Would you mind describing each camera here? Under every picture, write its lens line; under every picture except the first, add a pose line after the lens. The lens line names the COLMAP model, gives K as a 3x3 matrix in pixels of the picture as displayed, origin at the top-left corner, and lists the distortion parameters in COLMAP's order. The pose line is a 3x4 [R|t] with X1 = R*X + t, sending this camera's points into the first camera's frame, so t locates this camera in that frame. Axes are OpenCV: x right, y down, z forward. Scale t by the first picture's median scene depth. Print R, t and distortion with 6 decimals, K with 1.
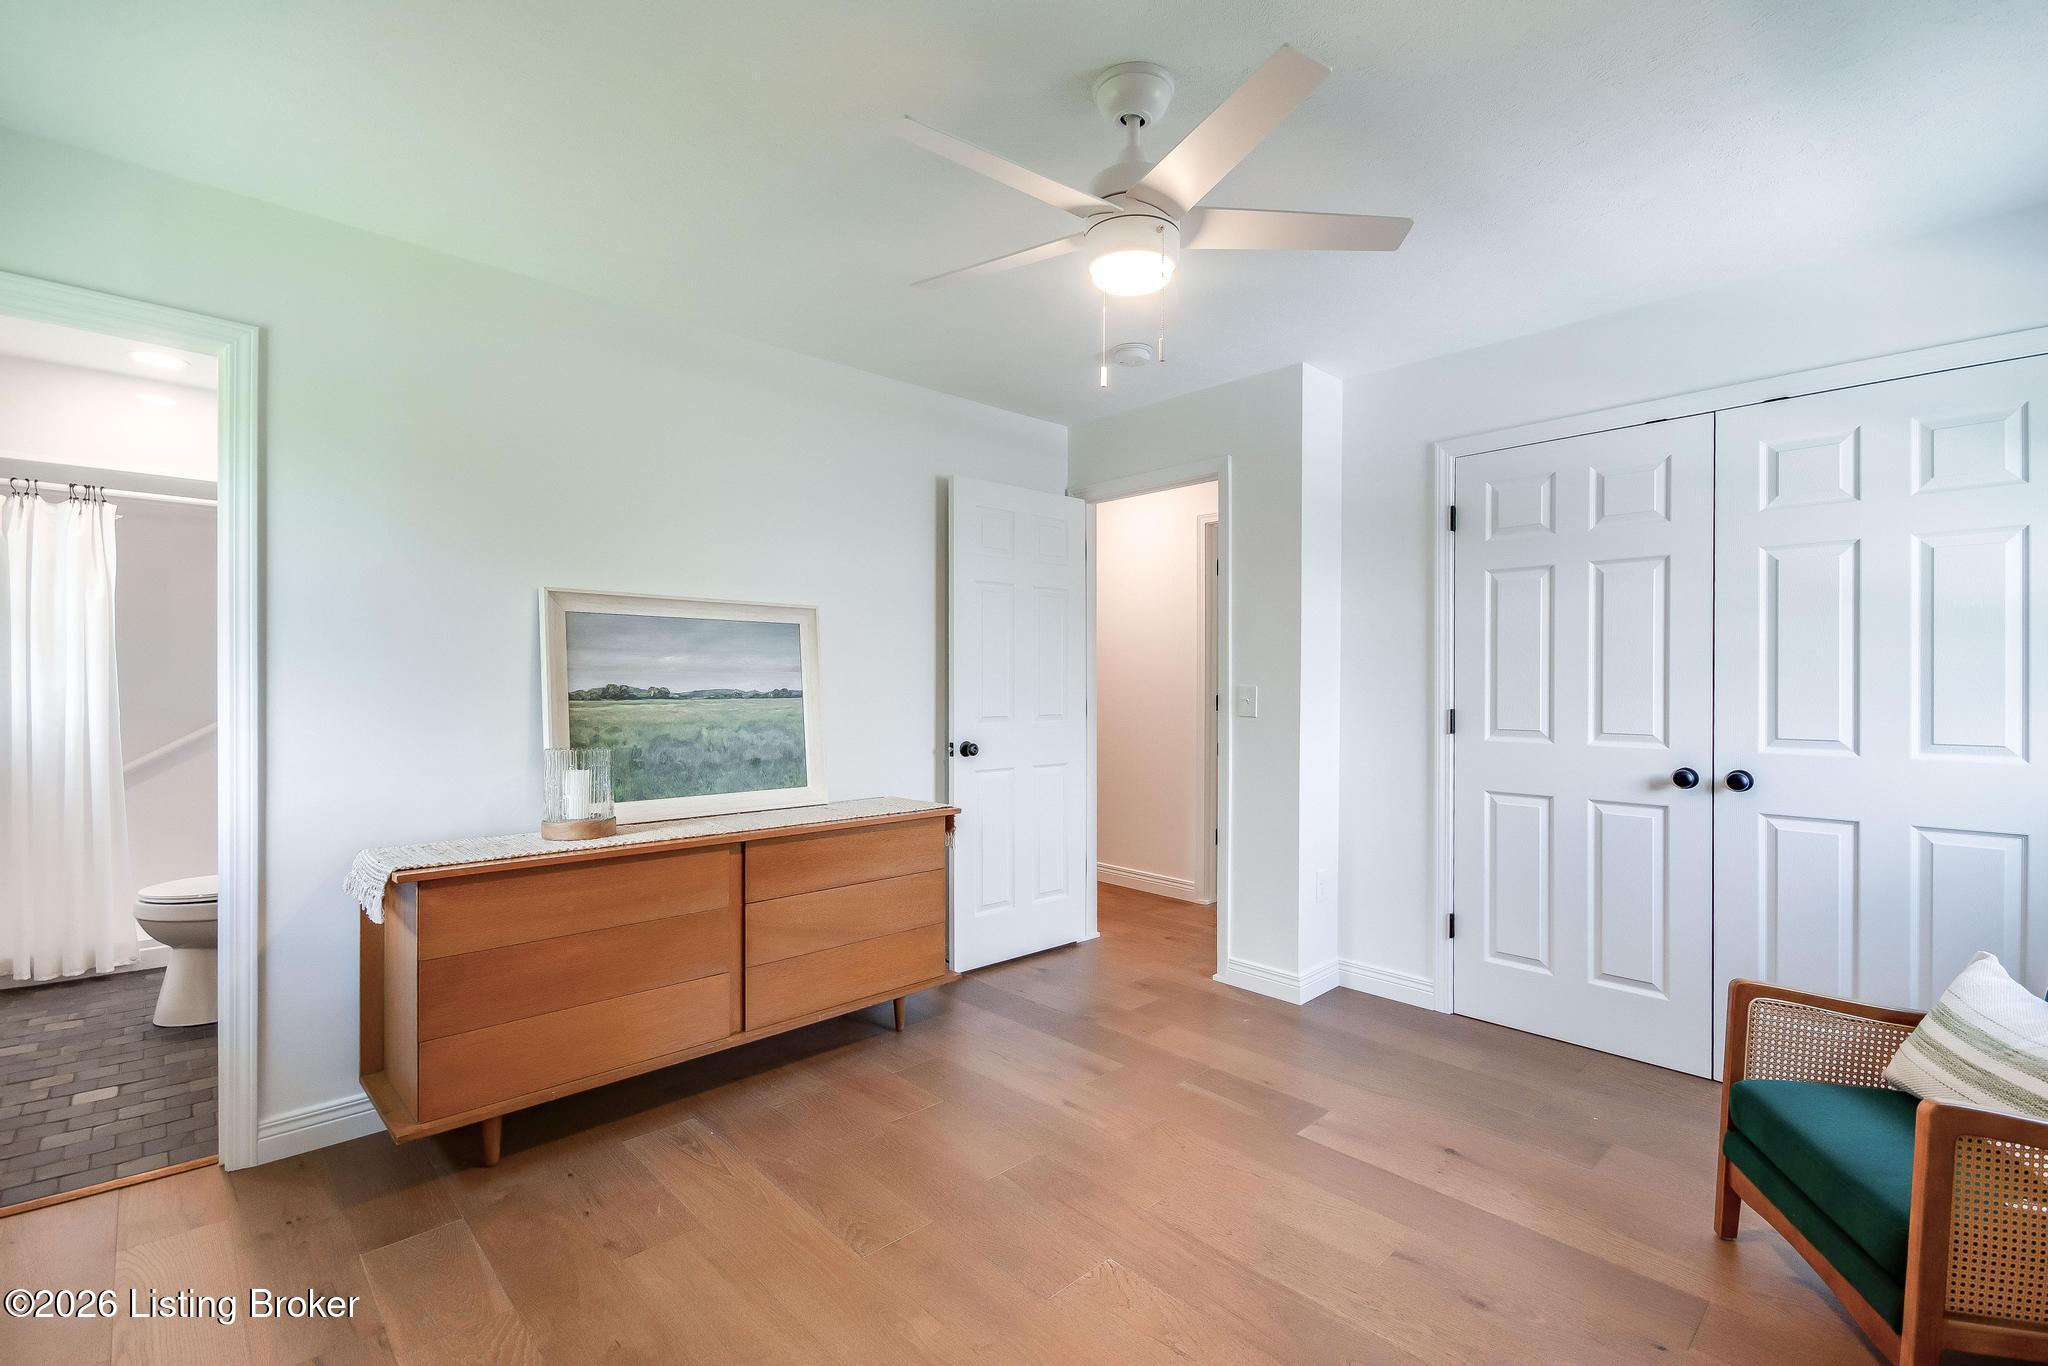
lens RADIAL K [[907.2, 0, 1006.6], [0, 907.2, 680.4], [0, 0, 1]] dist [0.013699, -0.008586]
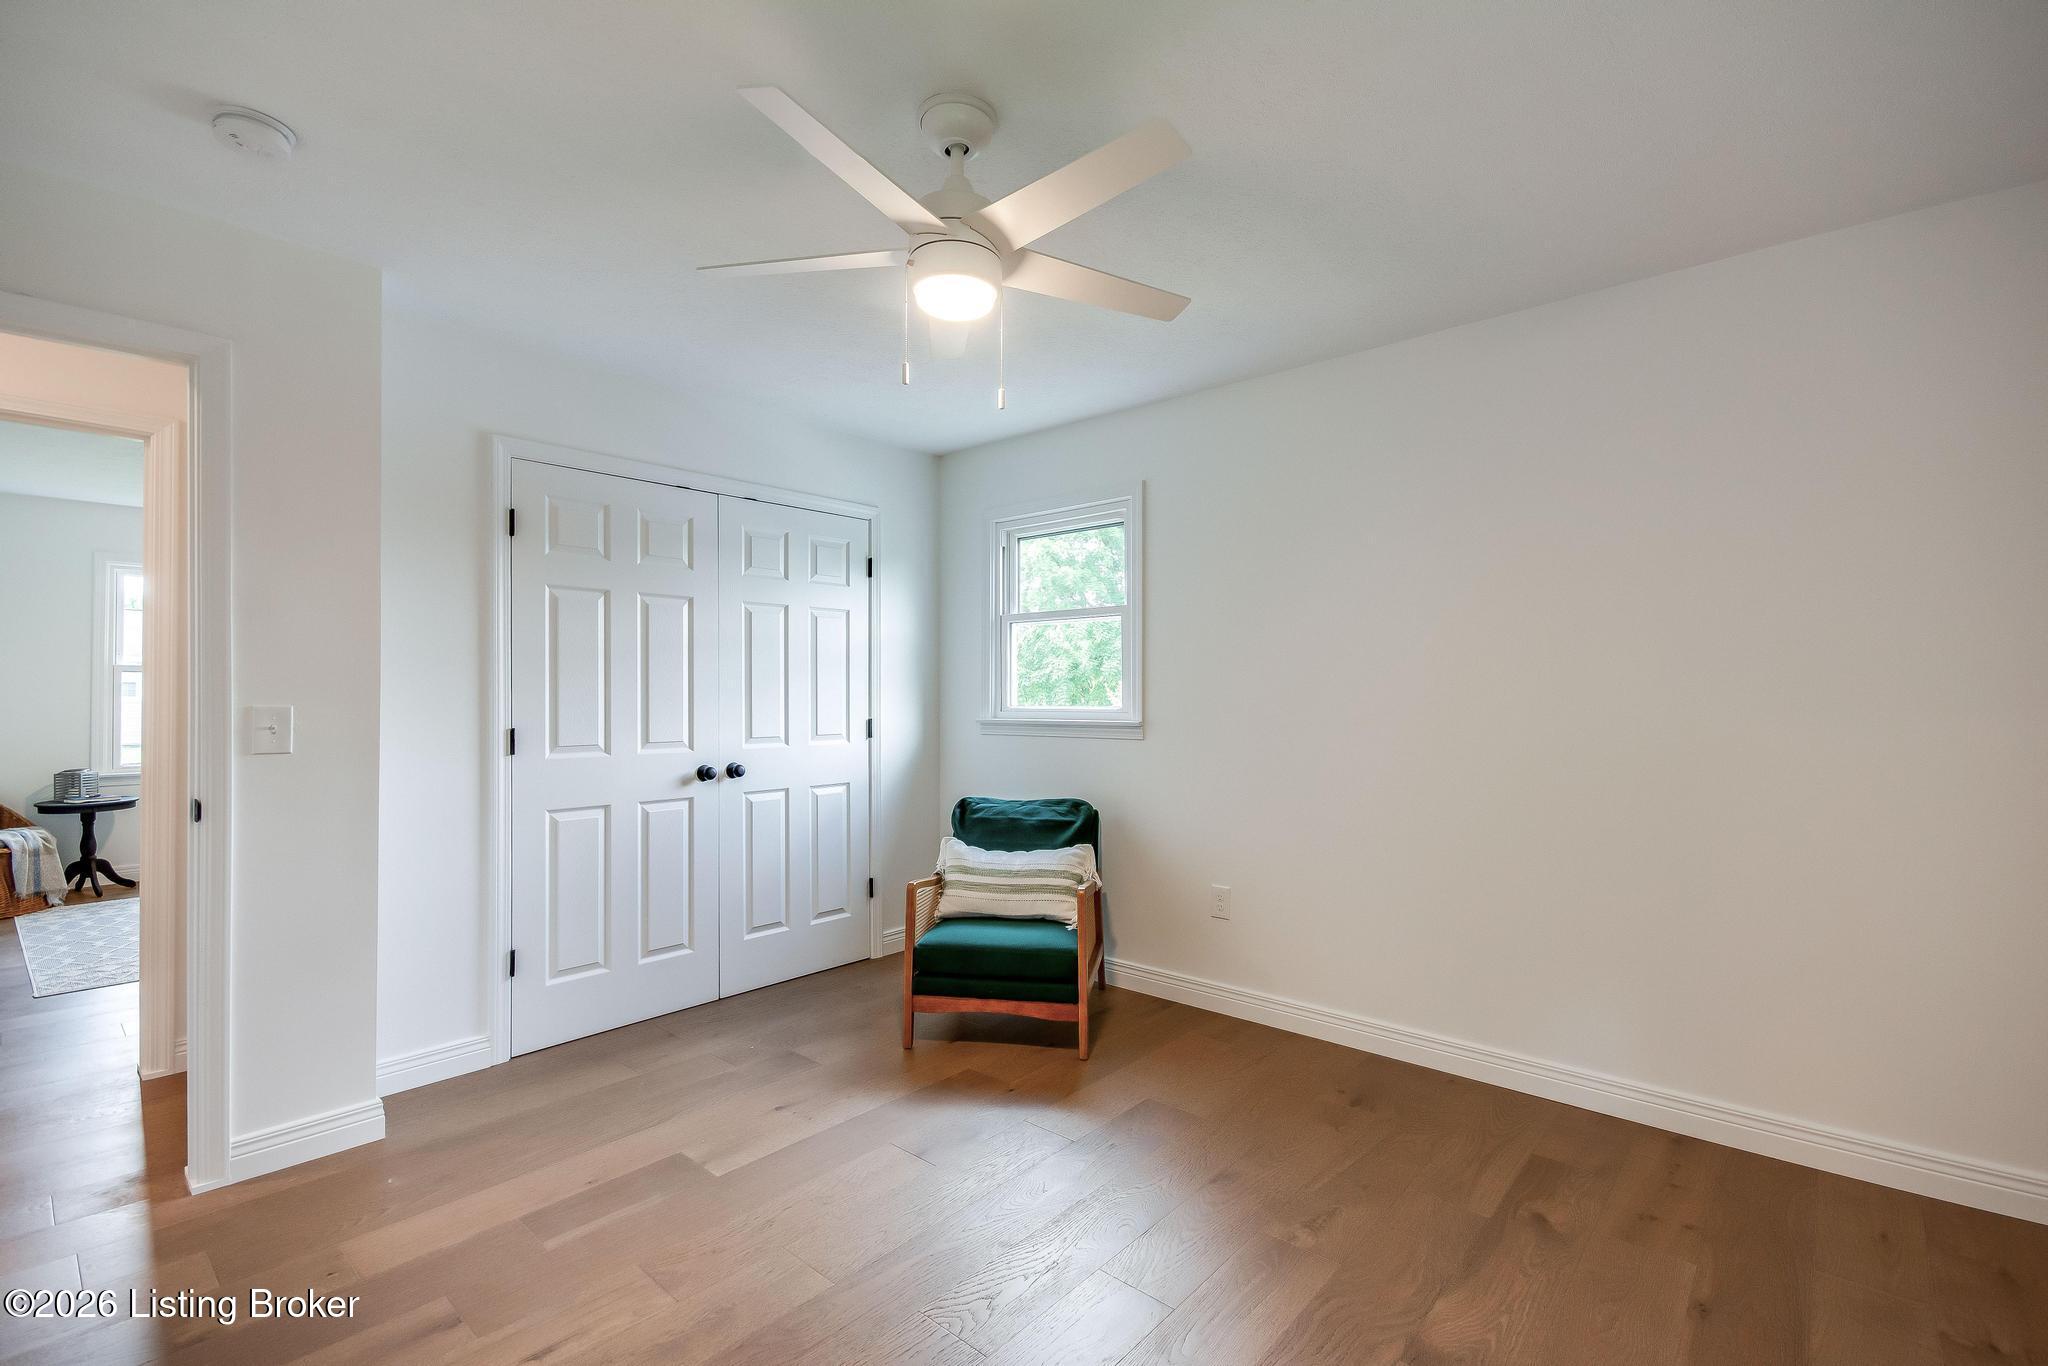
lens RADIAL K [[907.2, 0, 1034.1], [0, 907.2, 689.3], [0, 0, 1]] dist [0.013699, -0.008586]
pose [[-0.110000, 0.009277, 0.993888, -0.529410], [0.003282, 0.999954, -0.008970, 0.002036], [-0.993926, 0.002275, -0.110026, 0.621805]]
